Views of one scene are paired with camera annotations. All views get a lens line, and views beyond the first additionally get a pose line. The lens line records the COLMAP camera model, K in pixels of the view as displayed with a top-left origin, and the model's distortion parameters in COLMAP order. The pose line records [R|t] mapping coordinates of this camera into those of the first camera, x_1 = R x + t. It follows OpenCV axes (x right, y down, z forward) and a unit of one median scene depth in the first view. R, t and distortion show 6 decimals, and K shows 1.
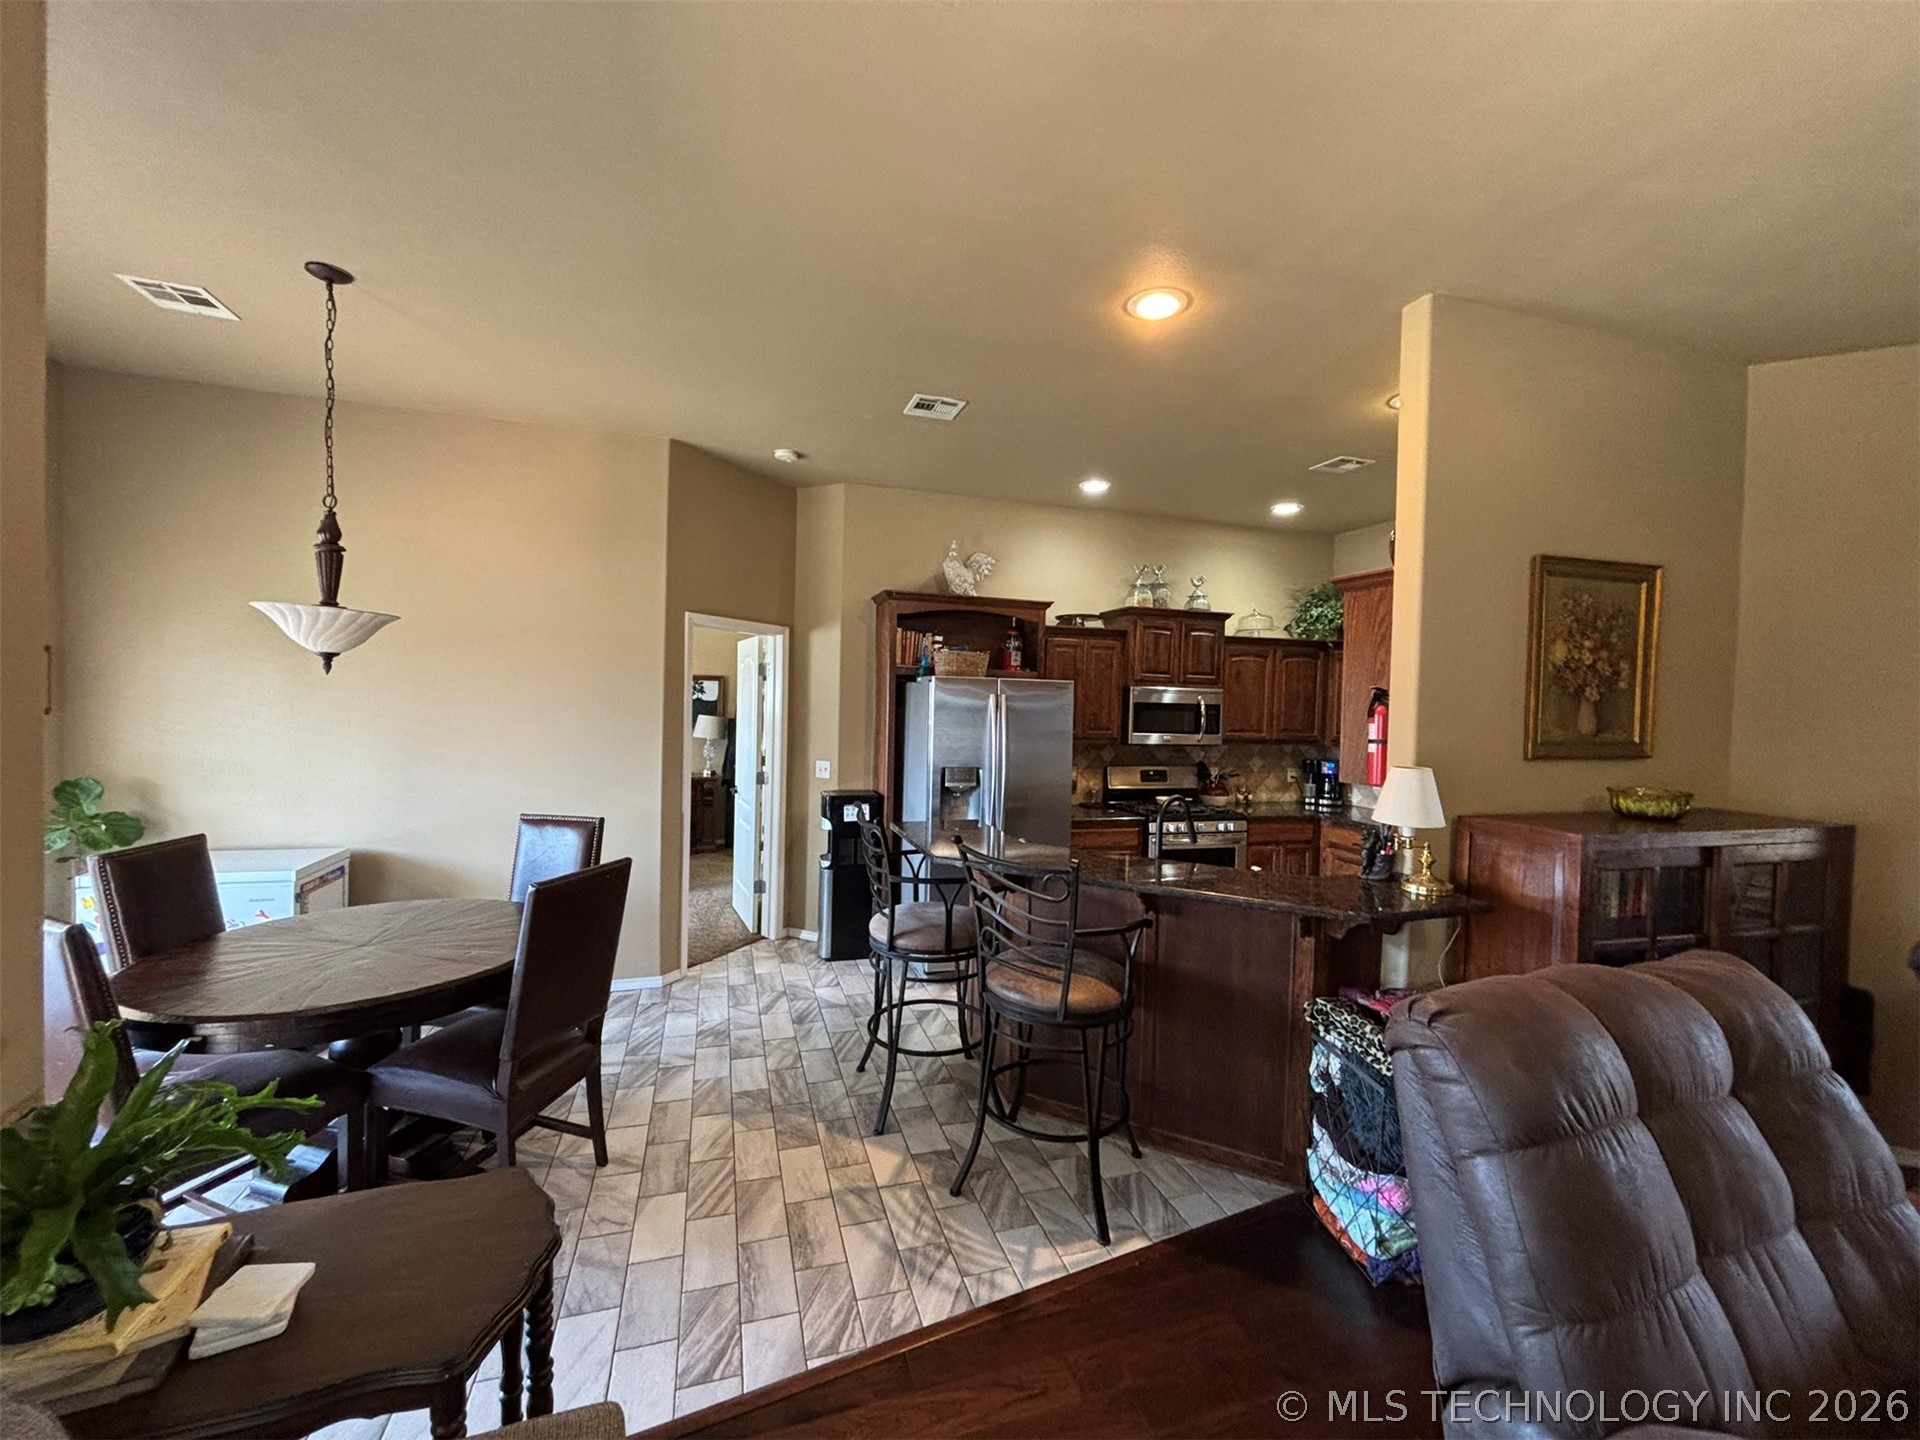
lens RADIAL K [[767.9, 0, 968.3], [0, 767.9, 737.8], [0, 0, 1]] dist [-0.009006, 0.003541]
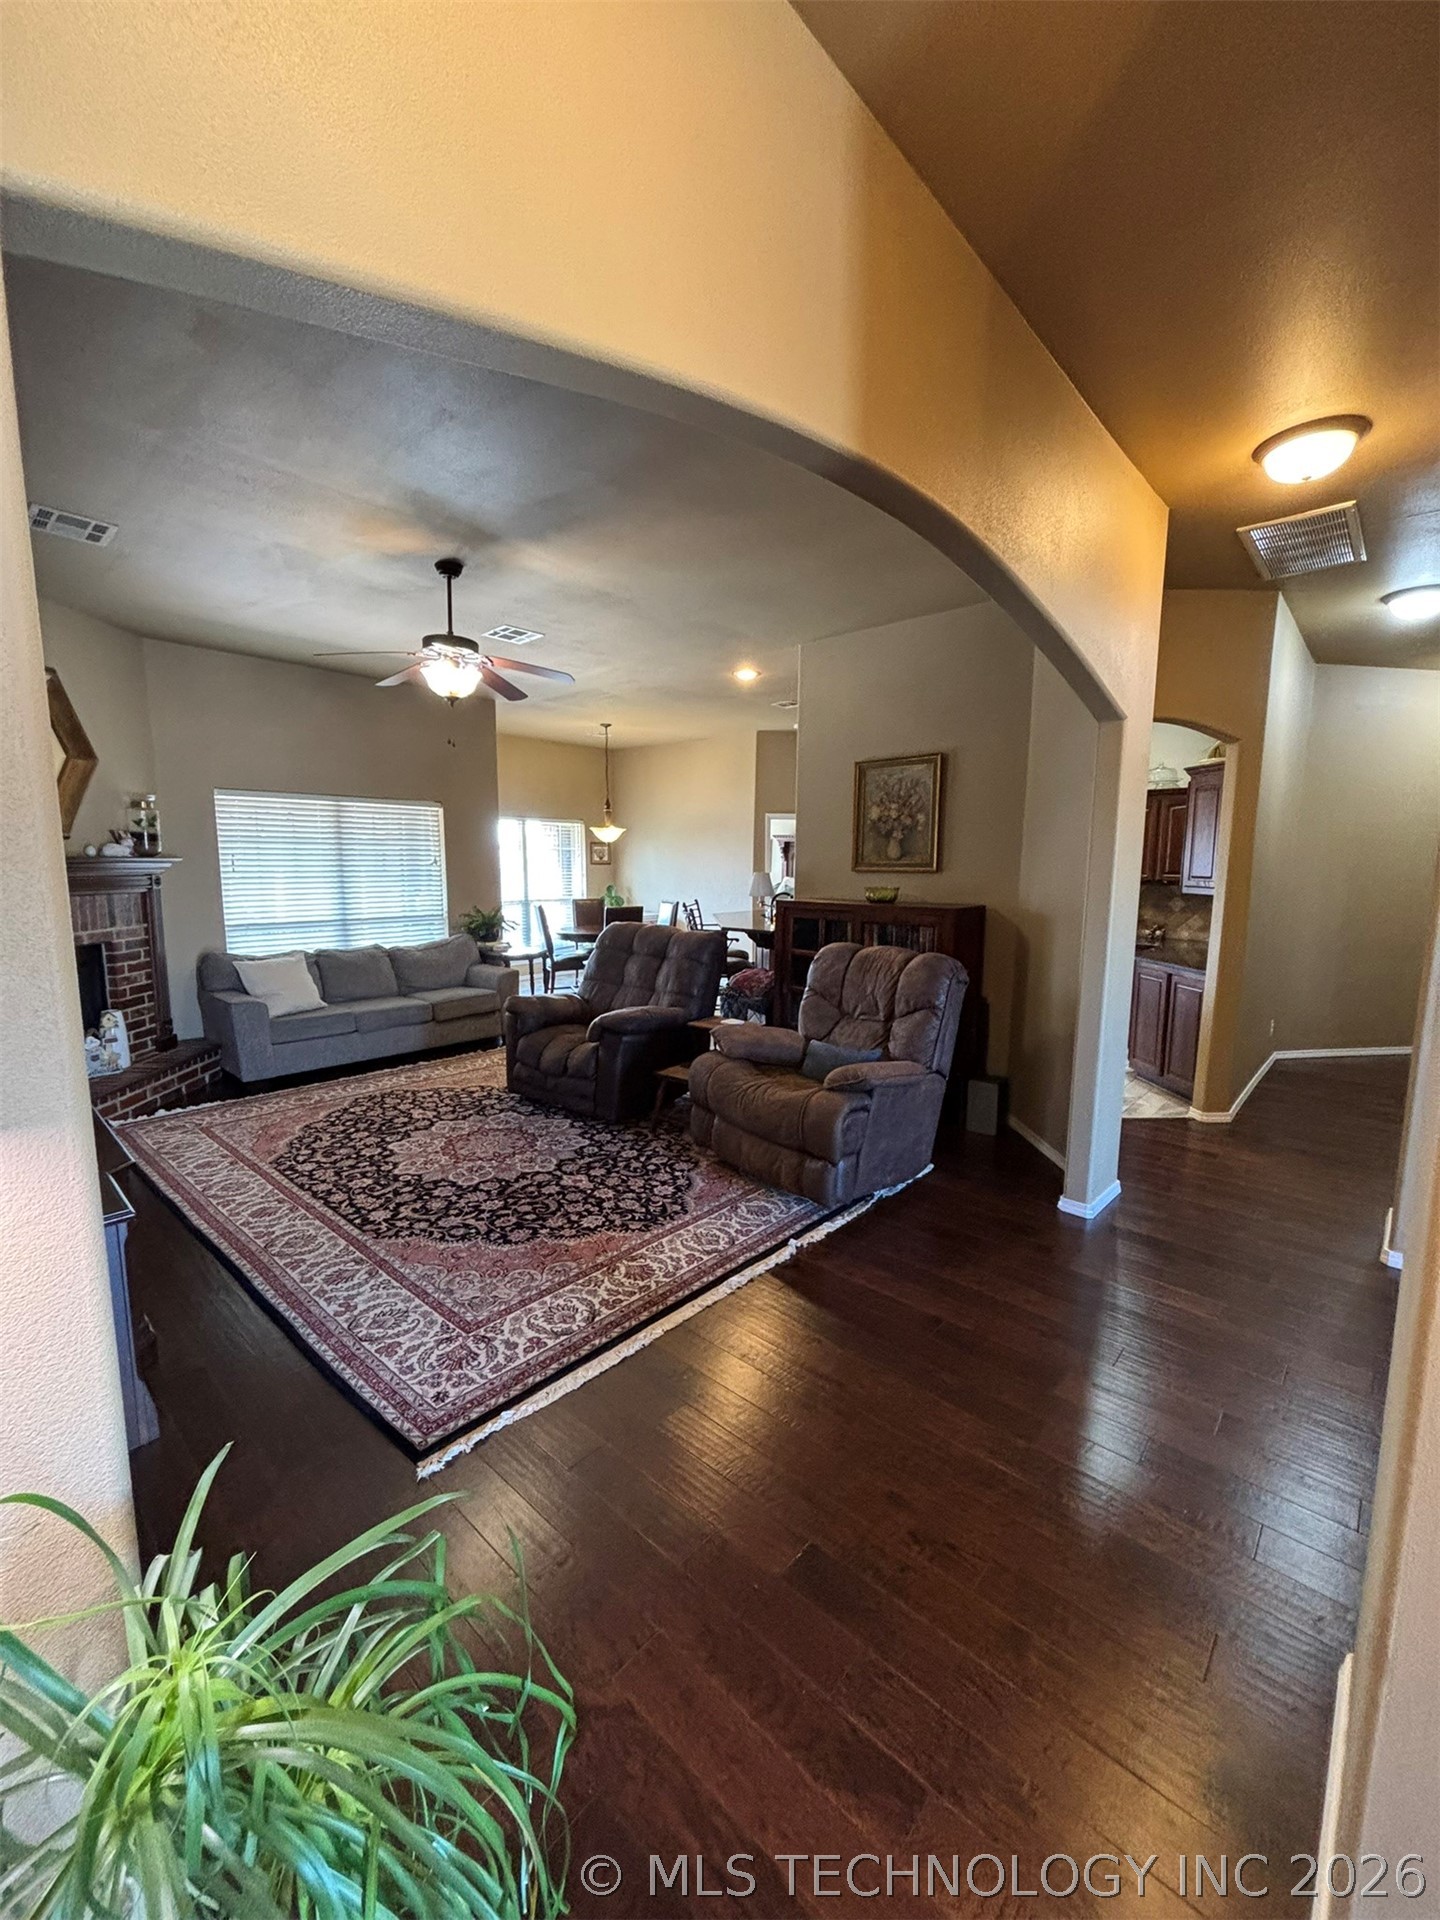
lens RADIAL K [[767.9, 0, 732.4], [0, 767.9, 954.5], [0, 0, 1]] dist [-0.009006, 0.003541]
pose [[0.510750, 0.092453, -0.854744, 1.497413], [-0.034563, 0.995605, 0.087036, 0.053880], [0.859034, -0.014911, 0.511701, -0.165210]]
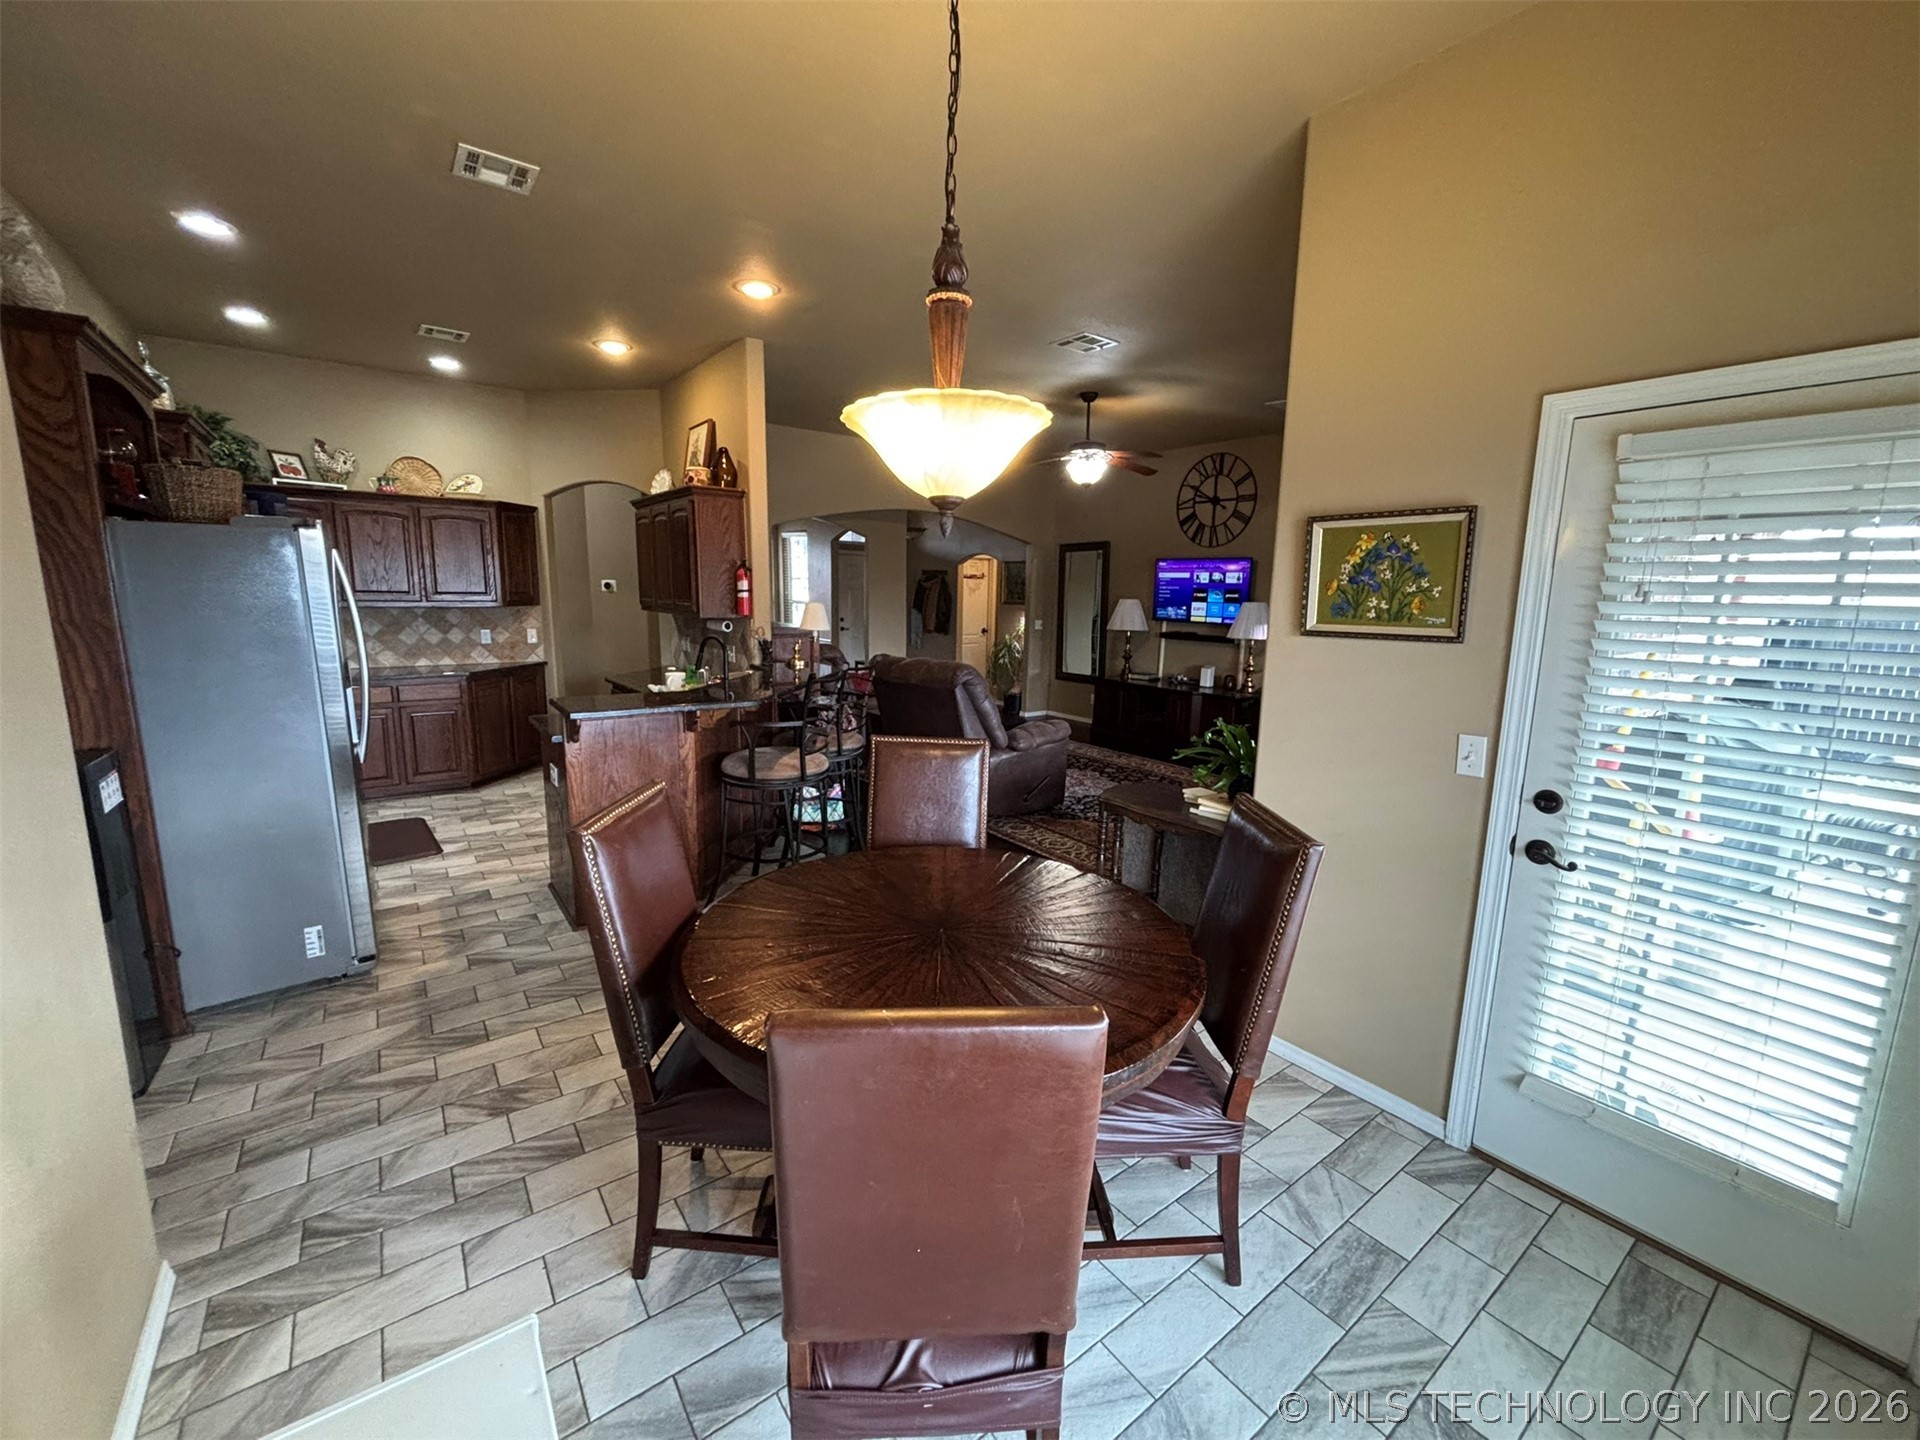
lens RADIAL K [[767.9, 0, 966.3], [0, 767.9, 724.8], [0, 0, 1]] dist [-0.009006, 0.003541]
pose [[-0.336950, -0.190523, 0.922044, -0.901604], [0.016684, 0.977950, 0.208171, -0.035525], [-0.941375, 0.085526, -0.326342, 0.759362]]
